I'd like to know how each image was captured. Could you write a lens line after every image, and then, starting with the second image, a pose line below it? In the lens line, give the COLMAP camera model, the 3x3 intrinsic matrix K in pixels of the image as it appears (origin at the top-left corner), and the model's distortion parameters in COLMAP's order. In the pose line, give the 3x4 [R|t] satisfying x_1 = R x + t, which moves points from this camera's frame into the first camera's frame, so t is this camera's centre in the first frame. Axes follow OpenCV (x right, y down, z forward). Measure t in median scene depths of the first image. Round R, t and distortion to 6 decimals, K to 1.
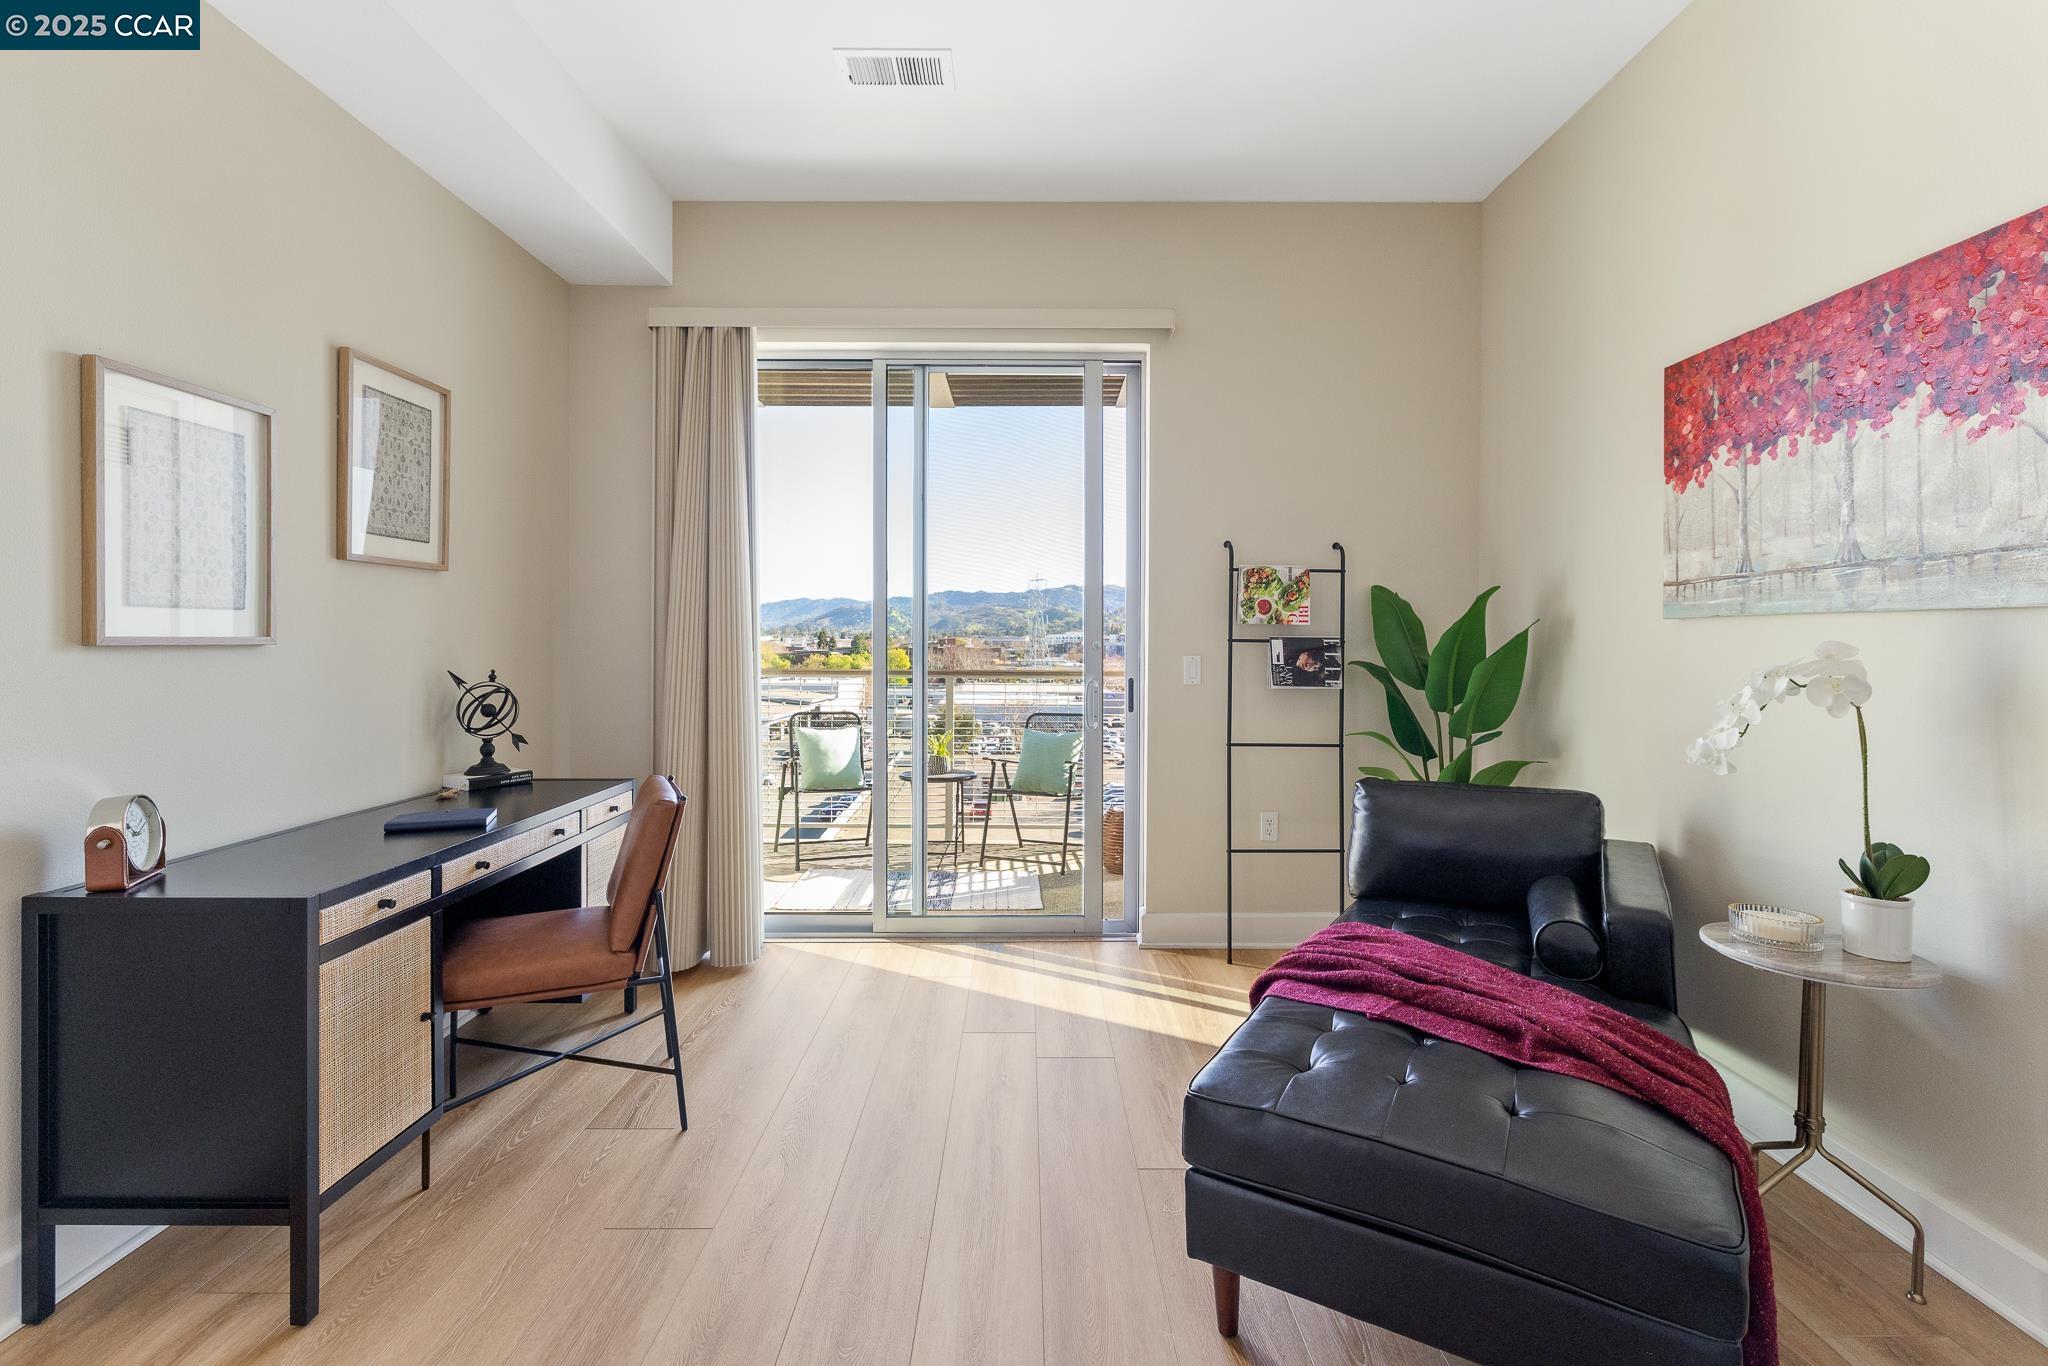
lens RADIAL K [[922.2, 0, 1002.7], [0, 922.2, 624.6], [0, 0, 1]] dist [-0.000196, 0.000067]
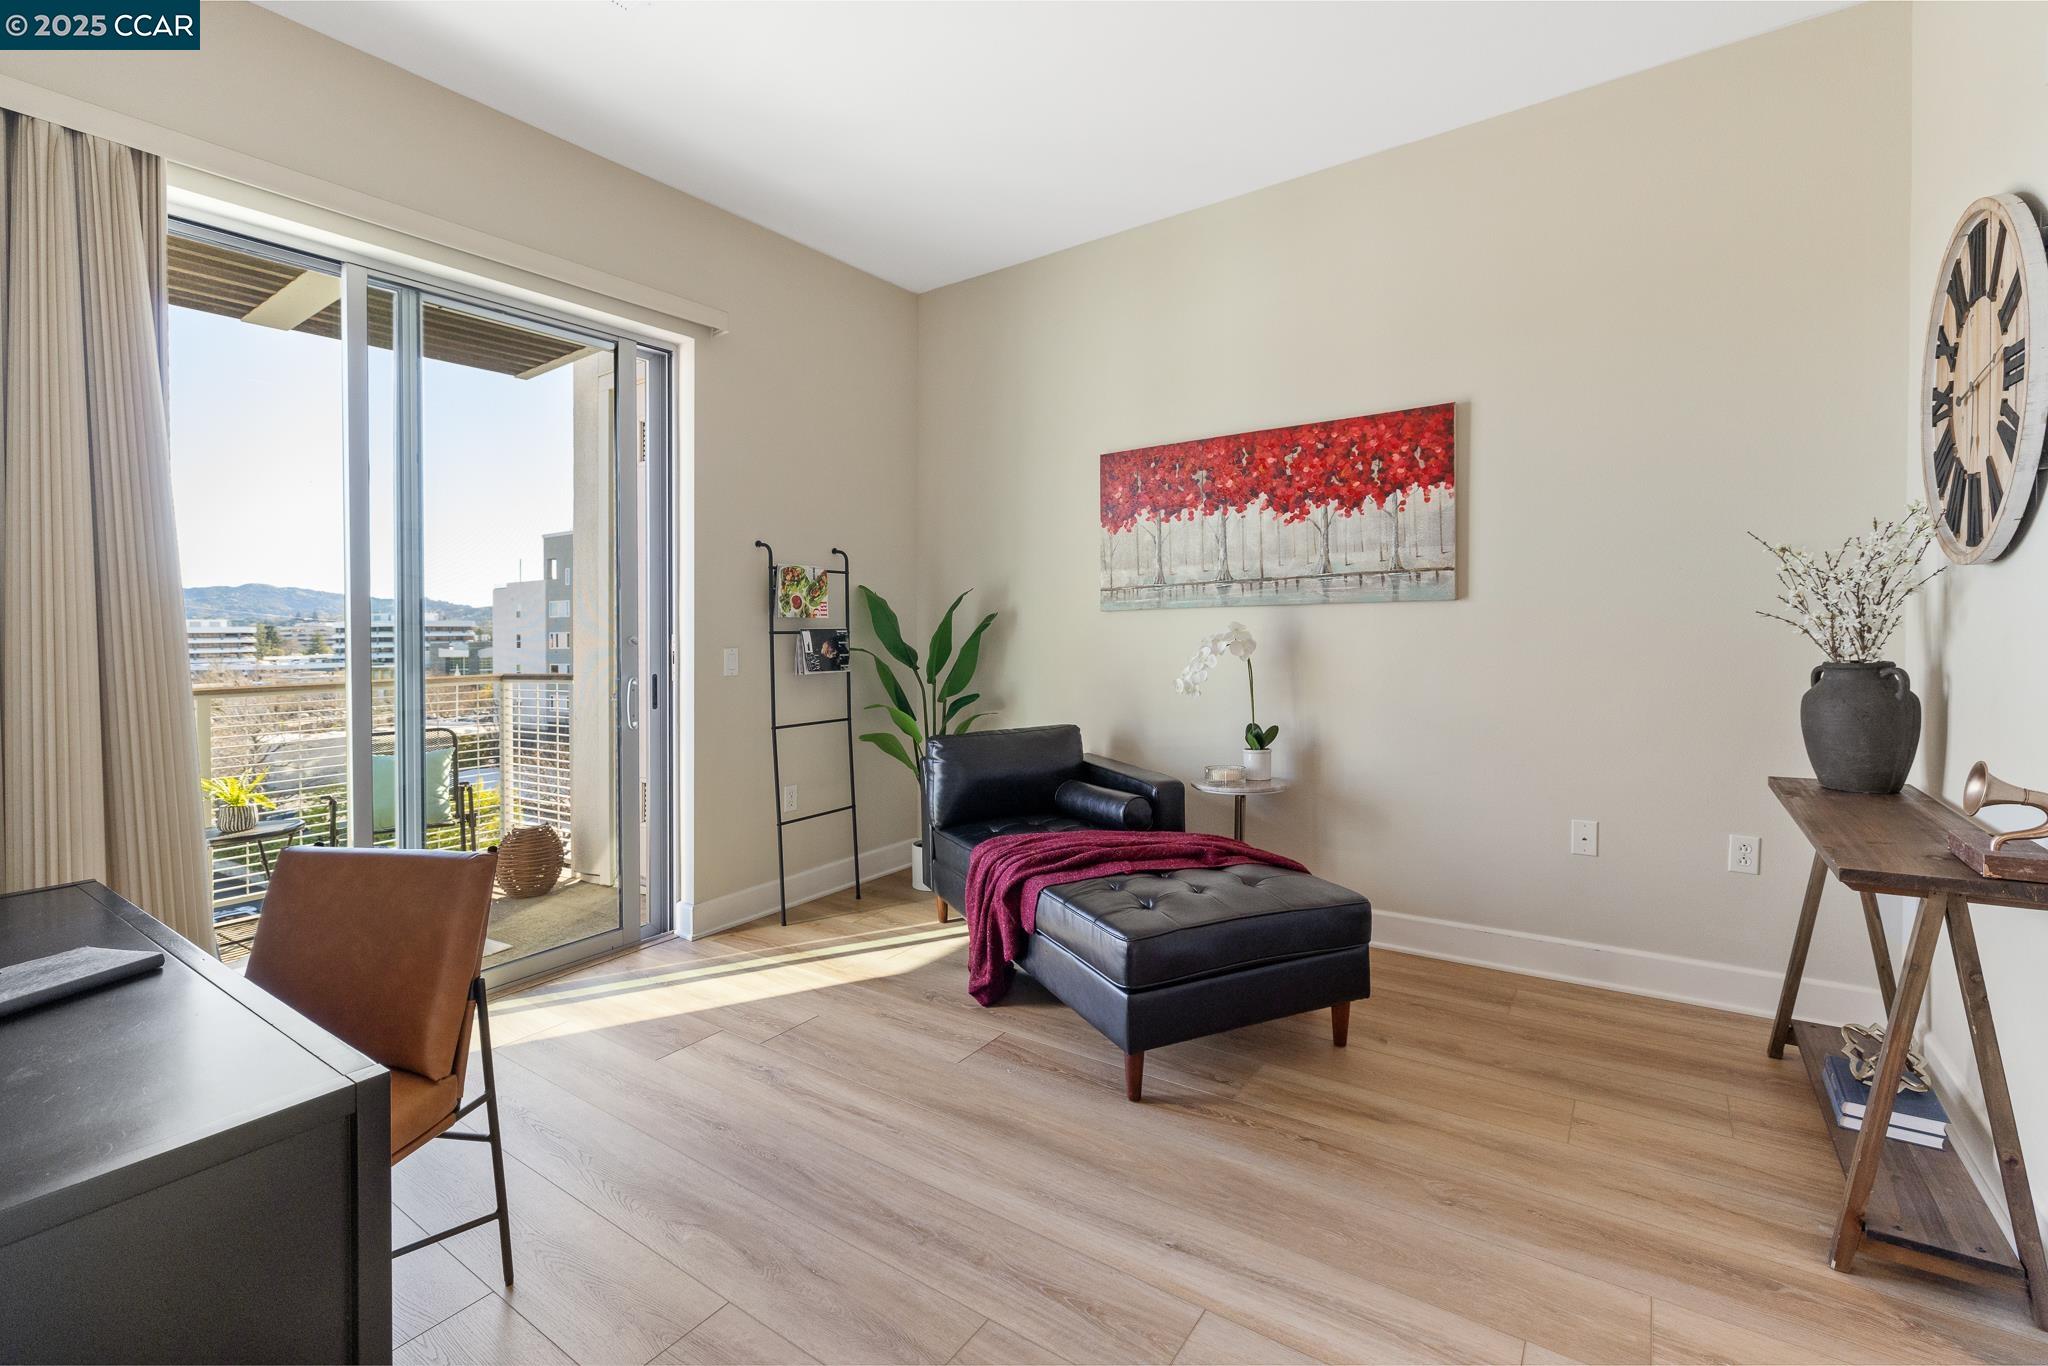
lens RADIAL K [[901.6, 0, 1013.2], [0, 901.6, 640.9], [0, 0, 1]] dist [-0.008847, 0.000069]
pose [[0.568953, -0.025575, 0.821973, -0.596566], [0.010301, 0.999660, 0.023973, 0.005583], [-0.822306, -0.005172, 0.569022, 0.207624]]
